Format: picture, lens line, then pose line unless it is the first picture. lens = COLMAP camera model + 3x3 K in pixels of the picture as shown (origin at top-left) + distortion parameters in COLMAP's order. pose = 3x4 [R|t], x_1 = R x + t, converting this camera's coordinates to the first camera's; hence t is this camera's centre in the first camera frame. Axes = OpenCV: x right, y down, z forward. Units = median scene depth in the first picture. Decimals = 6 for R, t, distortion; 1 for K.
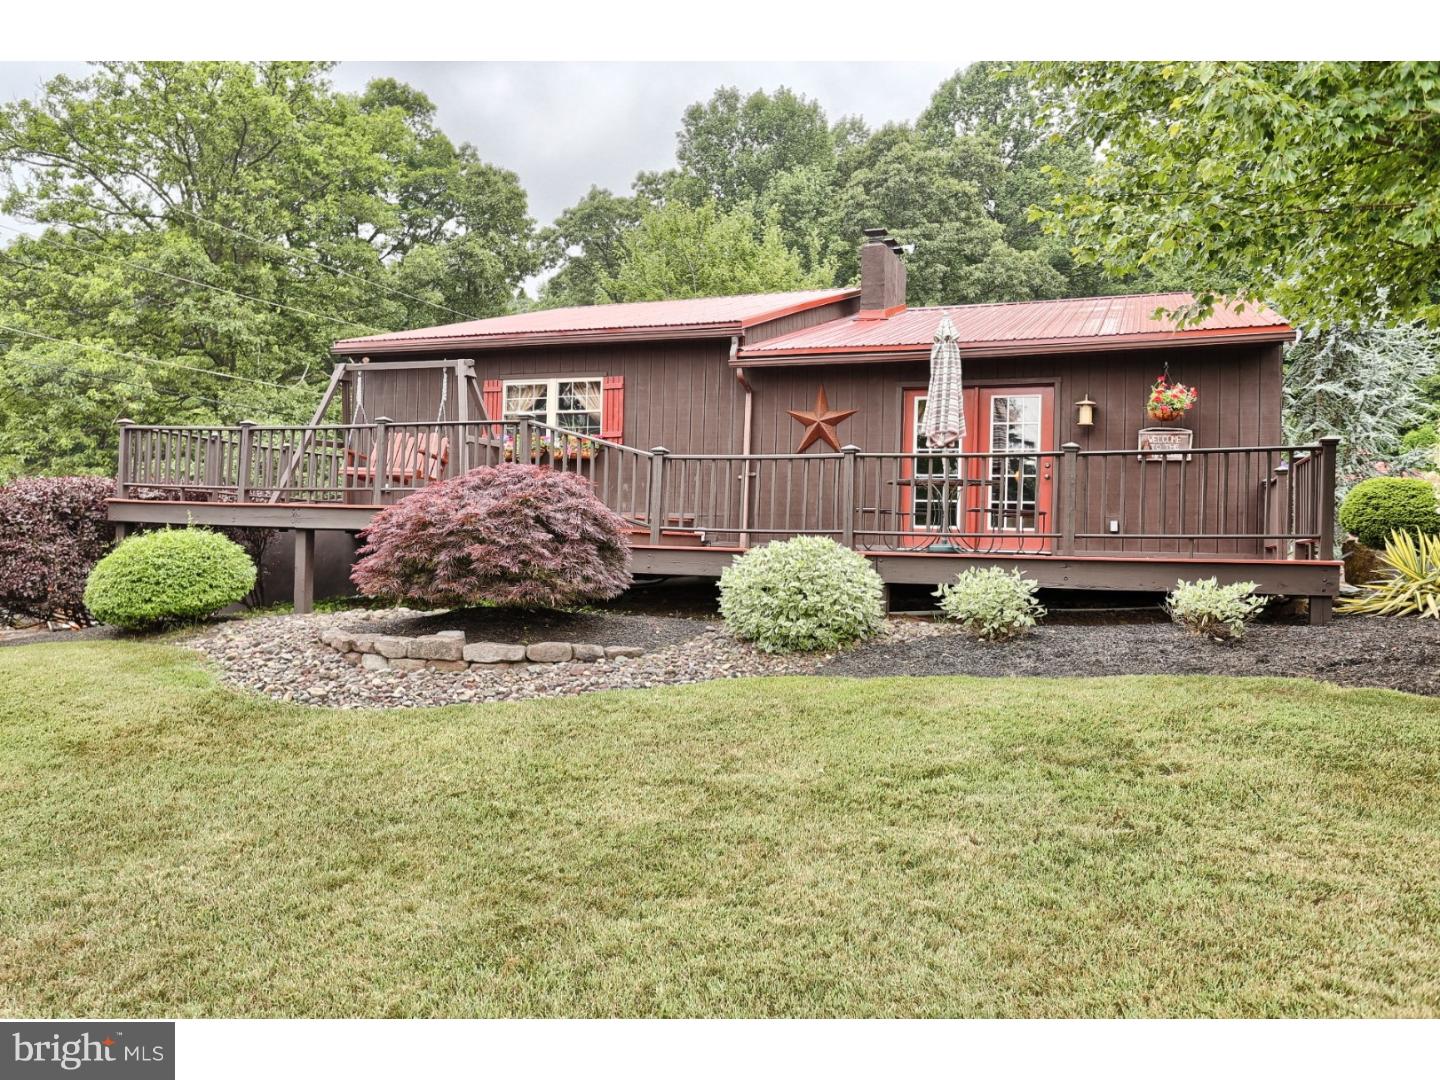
lens RADIAL K [[1068.2, 0, 720.5], [0, 1068.2, 543.4], [0, 0, 1]] dist [0.040146, -0.002469]
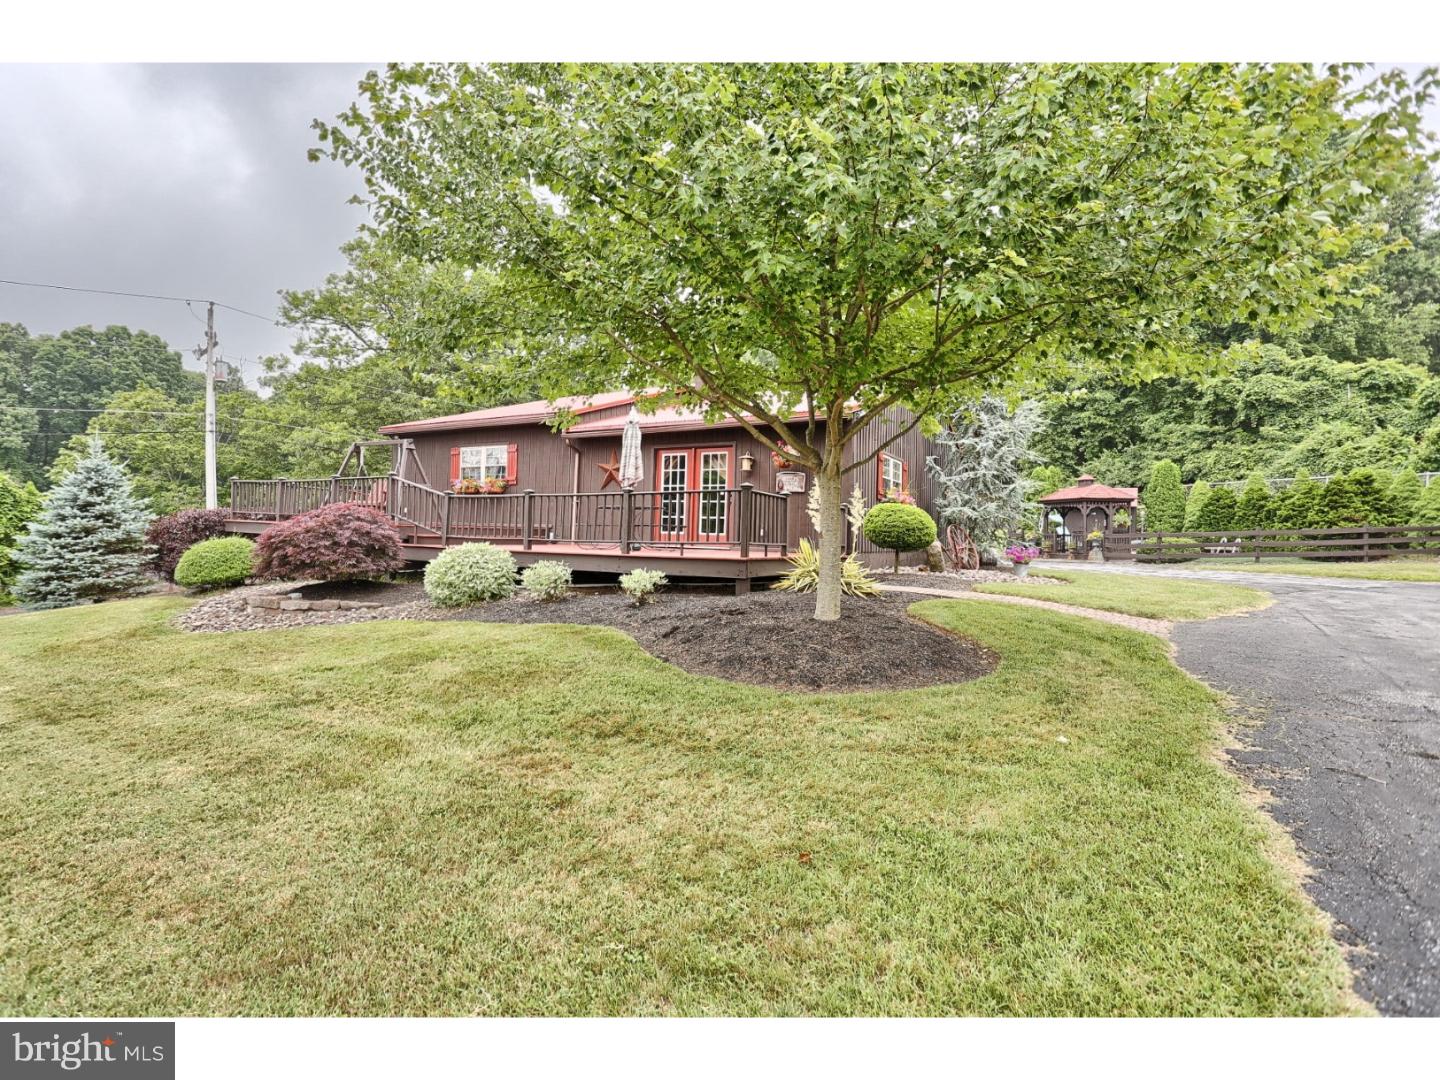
lens RADIAL K [[695.6, 0, 719.1], [0, 695.6, 537.3], [0, 0, 1]] dist [-0.042999, 0.008422]
pose [[0.993240, -0.003286, -0.116033, 0.492641], [0.003592, 0.999991, 0.002432, -0.012959], [0.116024, -0.002833, 0.993242, -0.082141]]
